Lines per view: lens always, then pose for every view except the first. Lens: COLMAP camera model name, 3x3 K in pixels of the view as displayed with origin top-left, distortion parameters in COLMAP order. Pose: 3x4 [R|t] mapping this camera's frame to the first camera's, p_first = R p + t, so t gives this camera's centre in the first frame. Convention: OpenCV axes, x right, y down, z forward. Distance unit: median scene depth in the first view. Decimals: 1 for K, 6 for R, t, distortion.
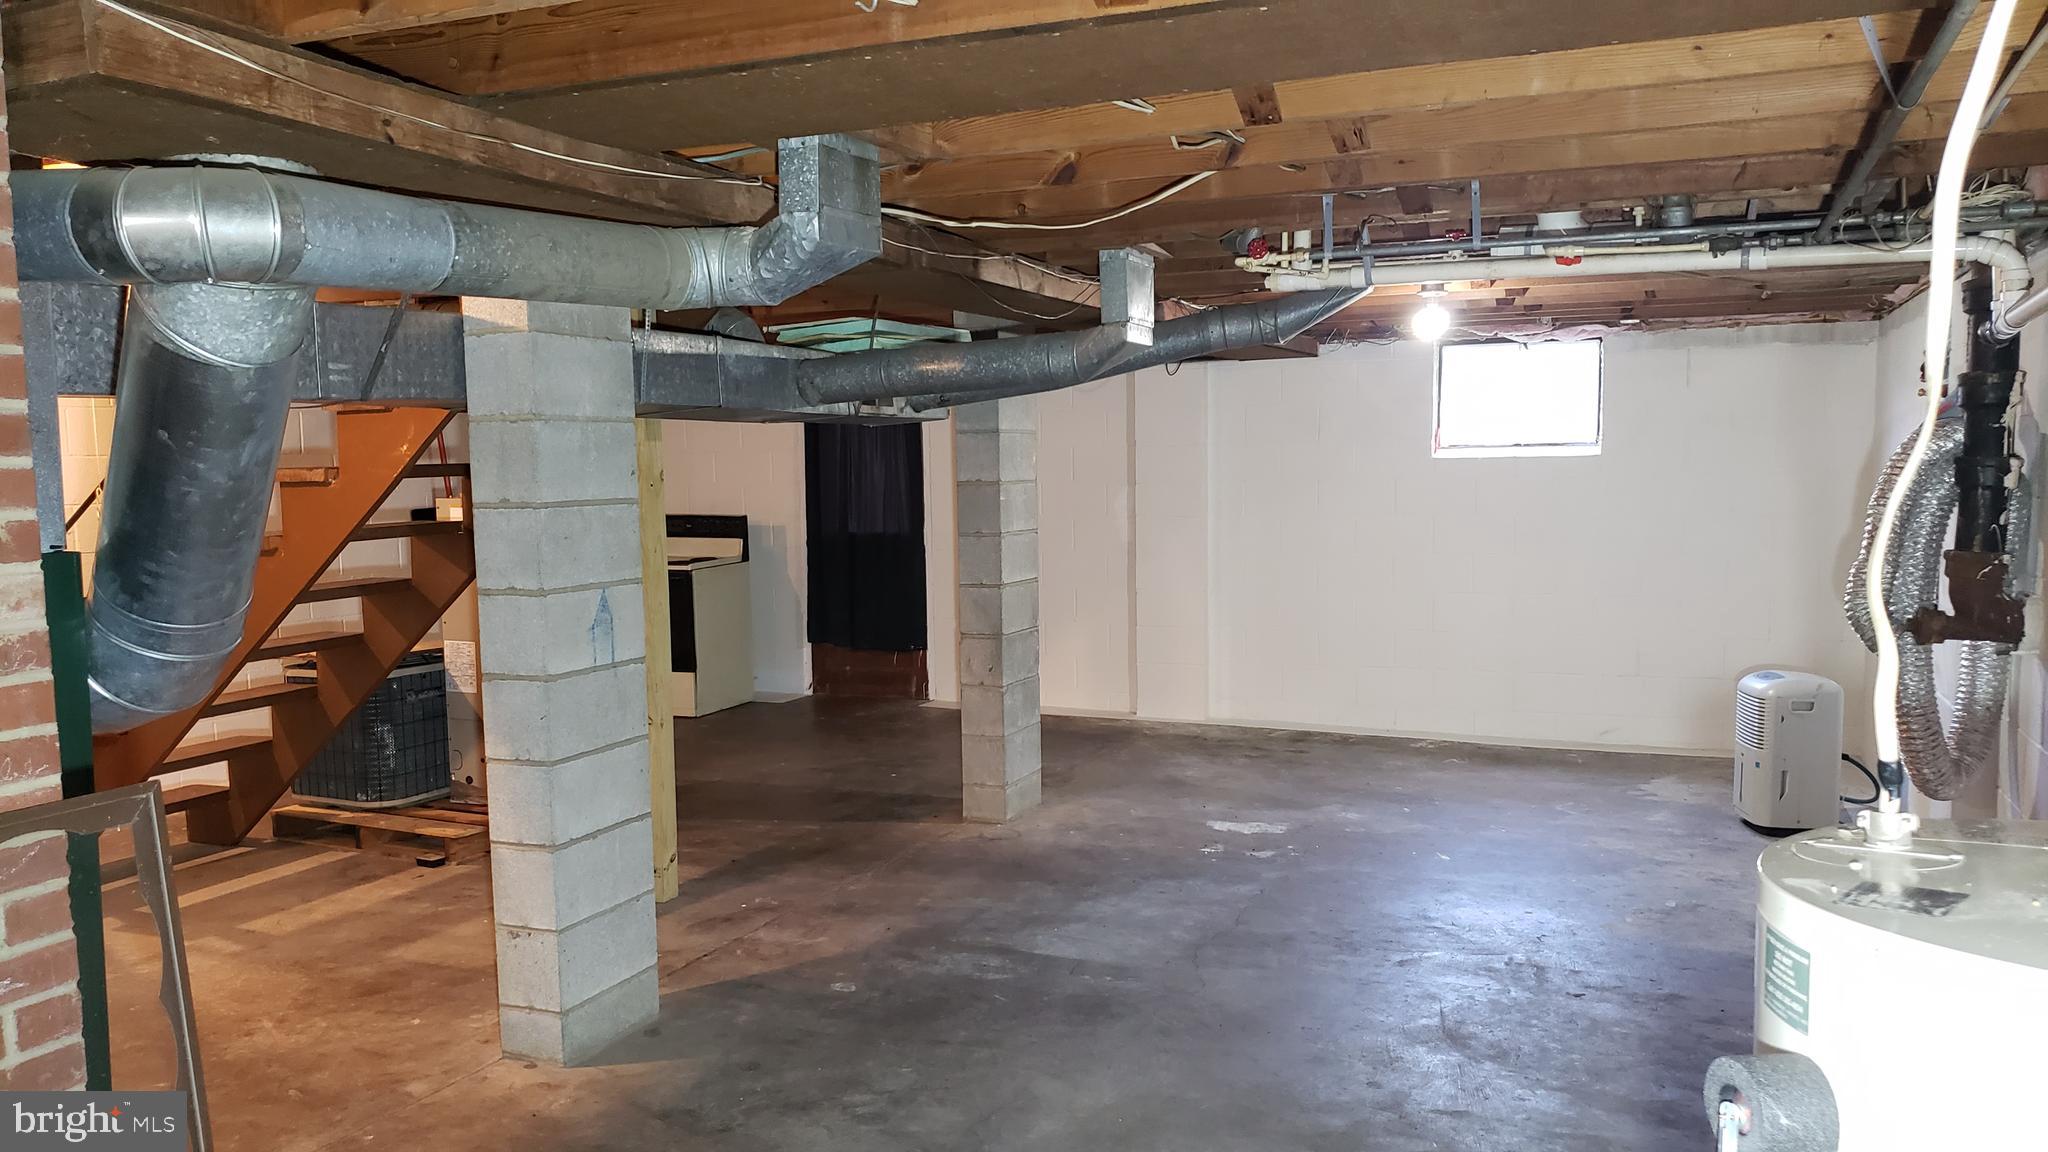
lens RADIAL K [[1649.0, 0, 1027.4], [0, 1649.0, 584.6], [0, 0, 1]] dist [0.059199, -0.039318]
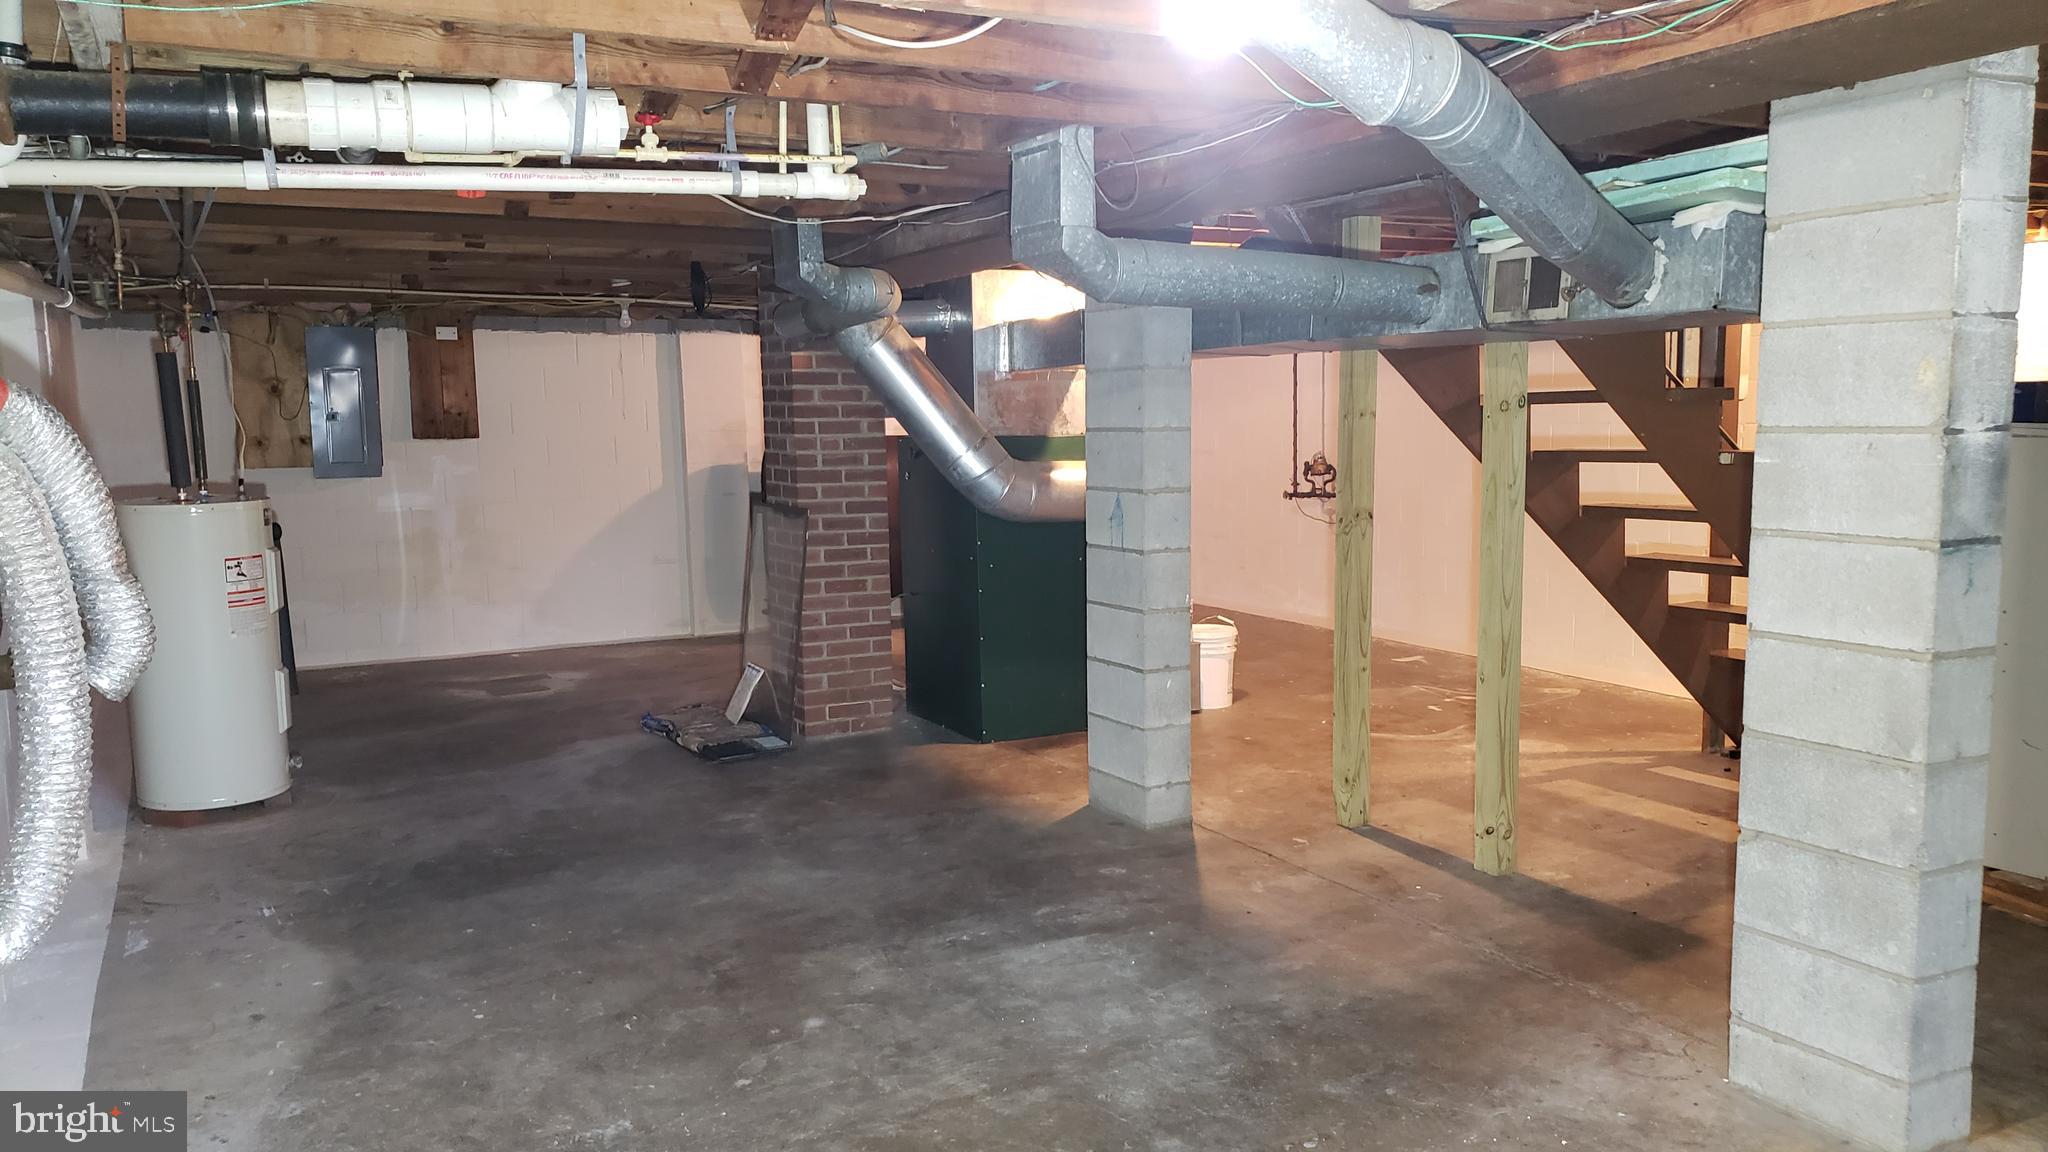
lens RADIAL K [[1649.0, 0, 1049.9], [0, 1649.0, 620.3], [0, 0, 1]] dist [0.059199, -0.039318]
pose [[-0.667666, 0.115726, -0.735411, 0.697414], [-0.033375, 0.982198, 0.184862, -0.125434], [0.743712, 0.147971, -0.651918, 1.616124]]
